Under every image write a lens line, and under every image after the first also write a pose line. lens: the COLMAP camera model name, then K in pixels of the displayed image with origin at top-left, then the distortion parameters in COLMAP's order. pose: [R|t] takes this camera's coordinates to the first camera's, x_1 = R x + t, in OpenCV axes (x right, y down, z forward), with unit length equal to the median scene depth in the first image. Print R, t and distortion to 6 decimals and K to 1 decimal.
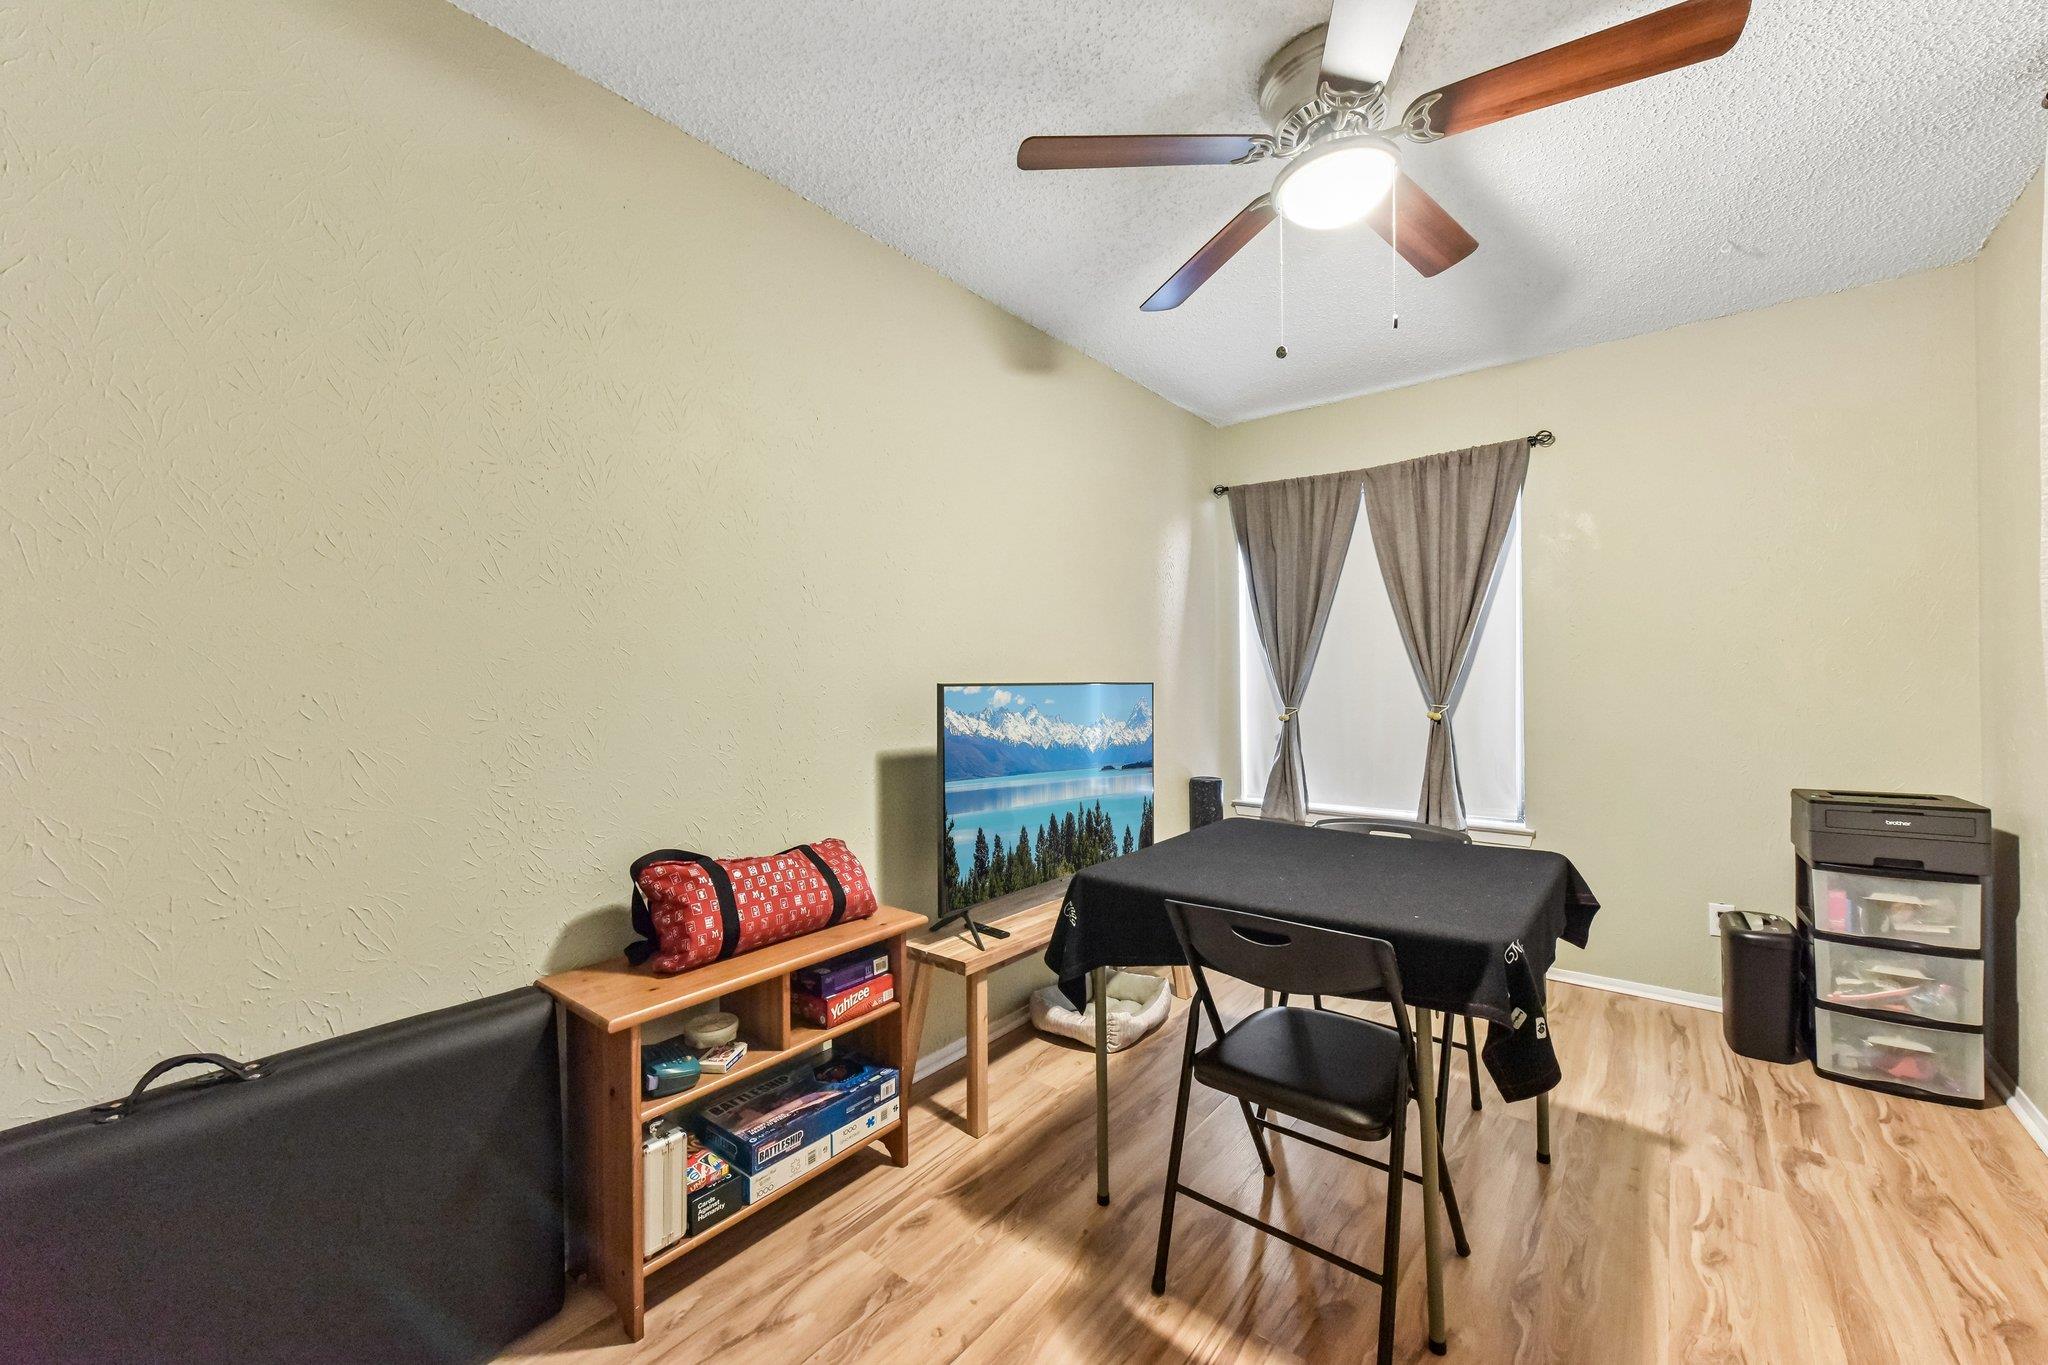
lens RADIAL K [[807.9, 0, 1042.9], [0, 807.9, 685.4], [0, 0, 1]] dist [0.008912, -0.001963]
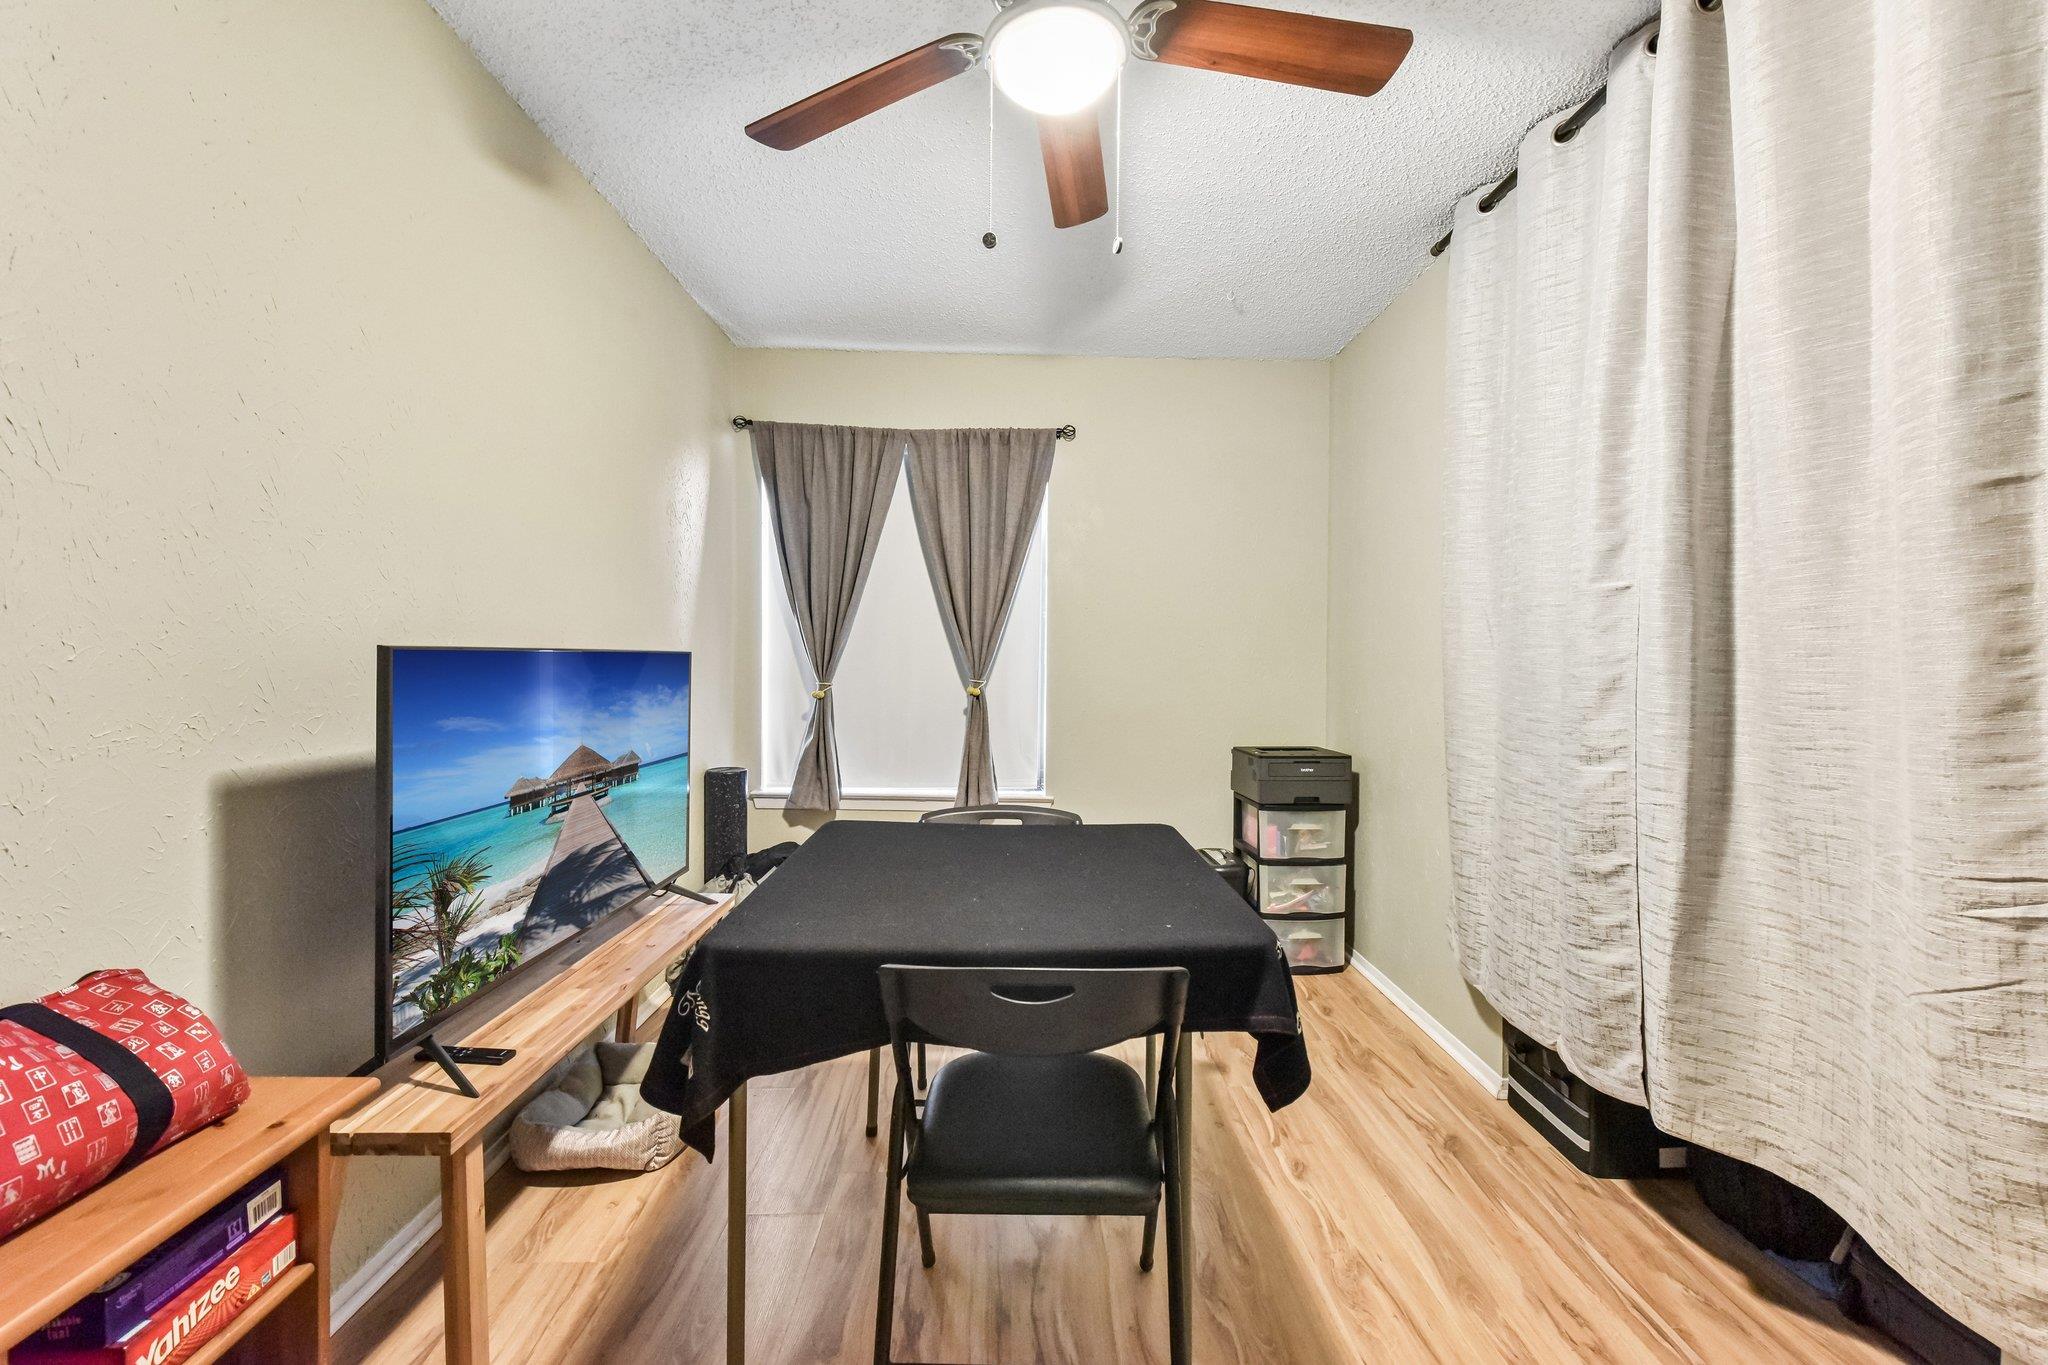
lens RADIAL K [[807.9, 0, 1029.6], [0, 807.9, 669.6], [0, 0, 1]] dist [0.008912, -0.001963]
pose [[0.769605, 0.007431, 0.638477, -0.139341], [-0.016493, 0.999830, 0.008244, 0.002099], [-0.638307, -0.016875, 0.769597, 0.274895]]
